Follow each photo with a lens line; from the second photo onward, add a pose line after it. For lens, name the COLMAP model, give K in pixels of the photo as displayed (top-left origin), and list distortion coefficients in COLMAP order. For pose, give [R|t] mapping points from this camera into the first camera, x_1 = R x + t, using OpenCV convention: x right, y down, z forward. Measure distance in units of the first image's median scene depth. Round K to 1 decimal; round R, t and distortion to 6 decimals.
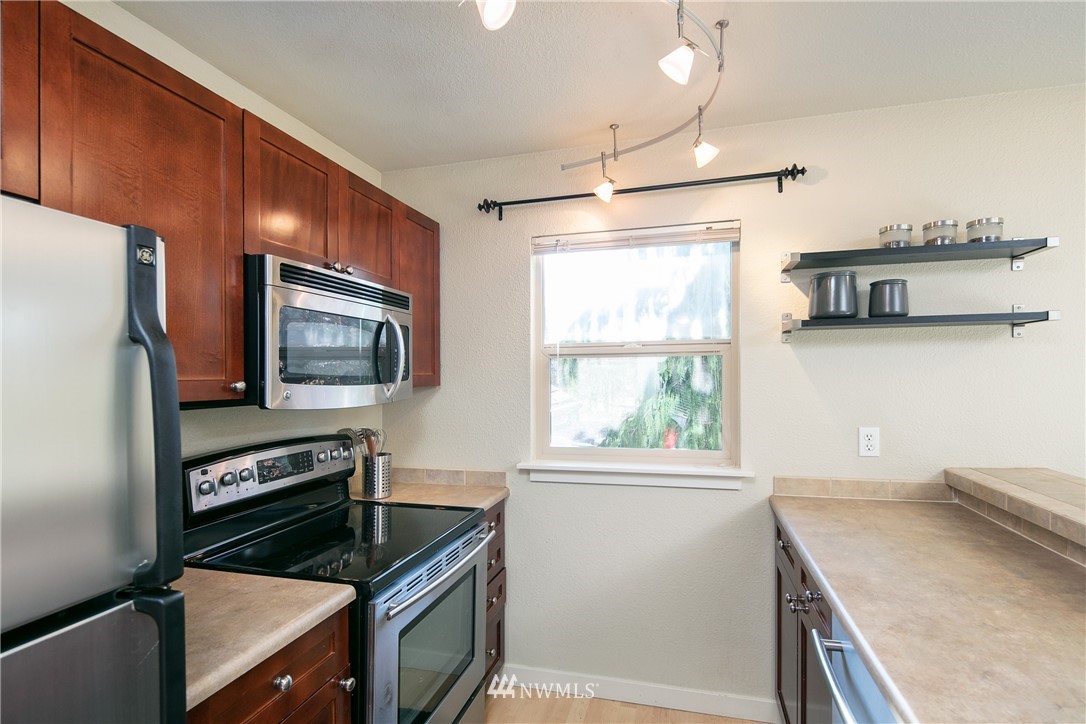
lens RADIAL K [[528.5, 0, 541.9], [0, 528.5, 378.0], [0, 0, 1]] dist [-0.001445, -0.001913]
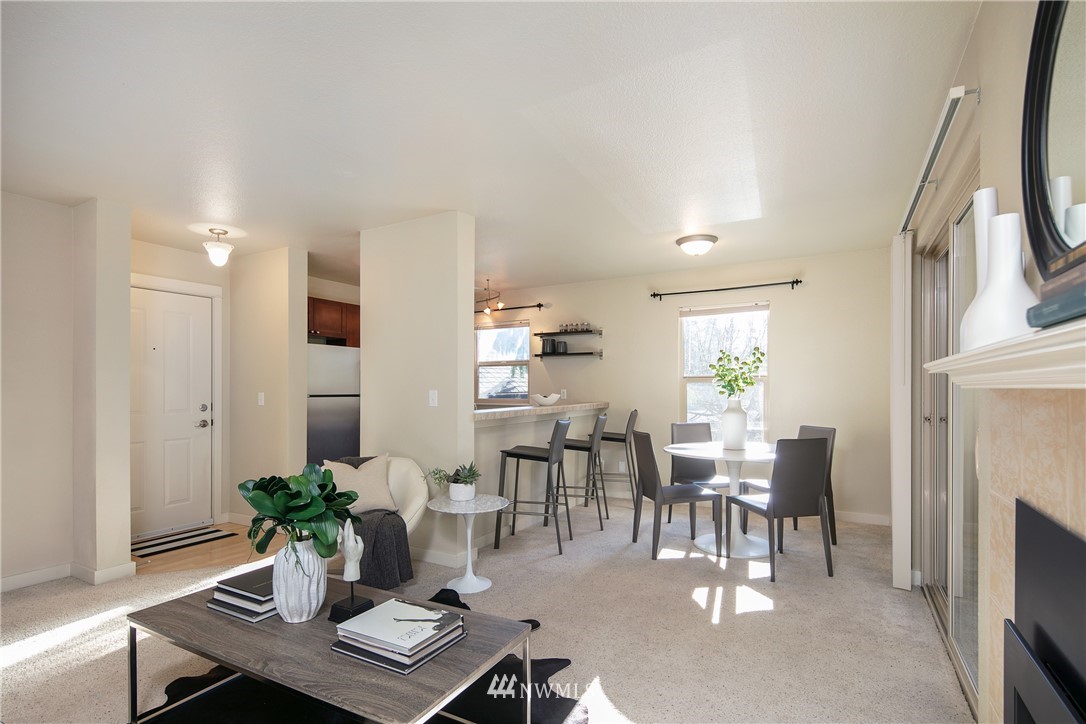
lens RADIAL K [[525.2, 0, 545.7], [0, 525.2, 398.3], [0, 0, 1]] dist [0.000085, -0.000097]
pose [[0.969695, 0.015416, -0.243830, 1.284634], [-0.012450, 0.999829, 0.013704, 0.107241], [0.243999, -0.010253, 0.969721, -1.991602]]
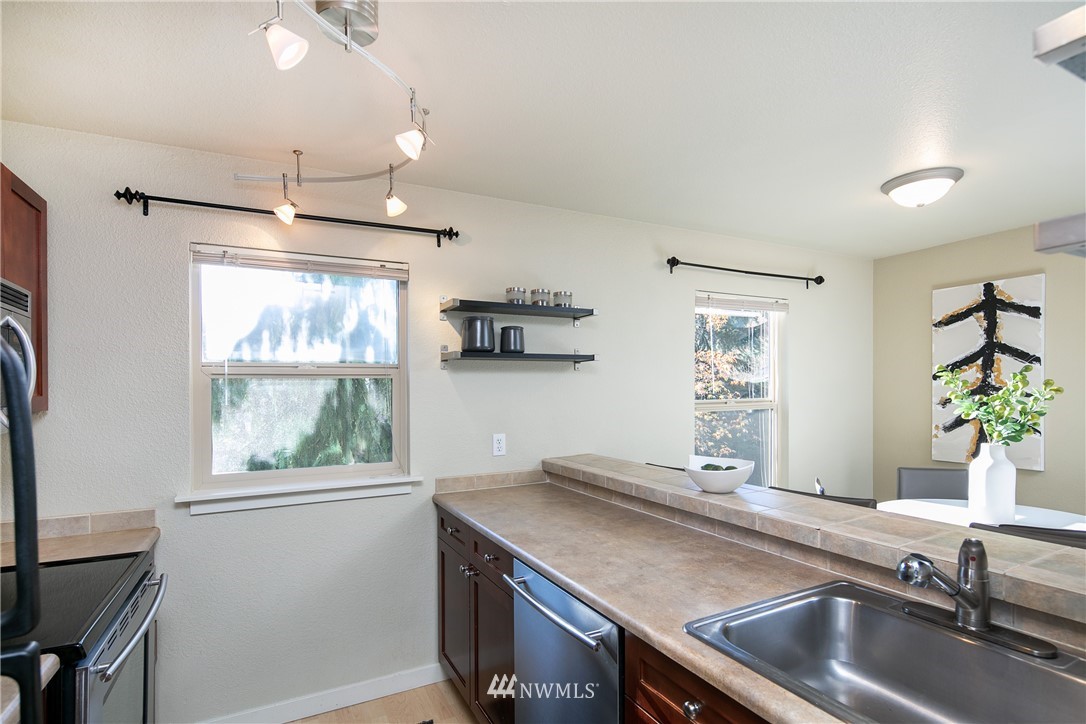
lens RADIAL K [[530.8, 0, 534.0], [0, 530.8, 393.9], [0, 0, 1]] dist [-0.000235, -0.000546]
pose [[0.741560, -0.000714, 0.670886, -0.228007], [0.009110, 0.999918, -0.009005, 0.004547], [-0.670825, 0.012790, 0.741506, -0.066571]]
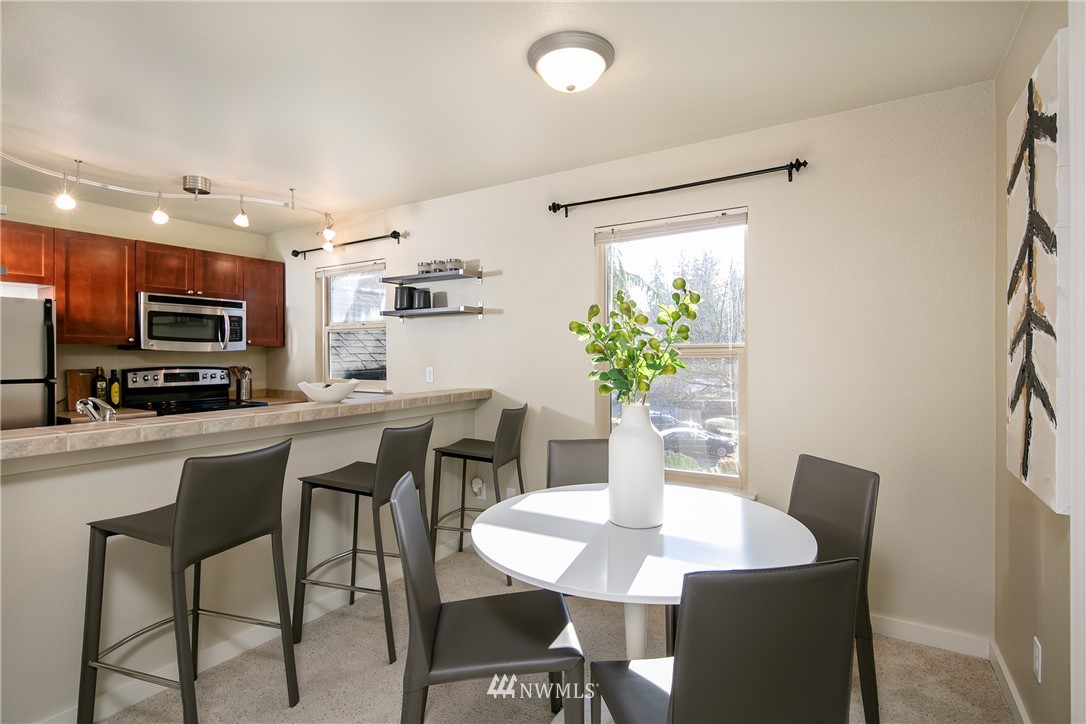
lens RADIAL K [[532.3, 0, 543.0], [0, 532.3, 362.0], [0, 0, 1]] dist [-0.001852, -0.000450]
pose [[0.957863, 0.014685, -0.286850, 1.599862], [-0.012392, 0.999875, 0.009809, 0.052726], [0.286958, -0.005841, 0.957925, -0.737868]]
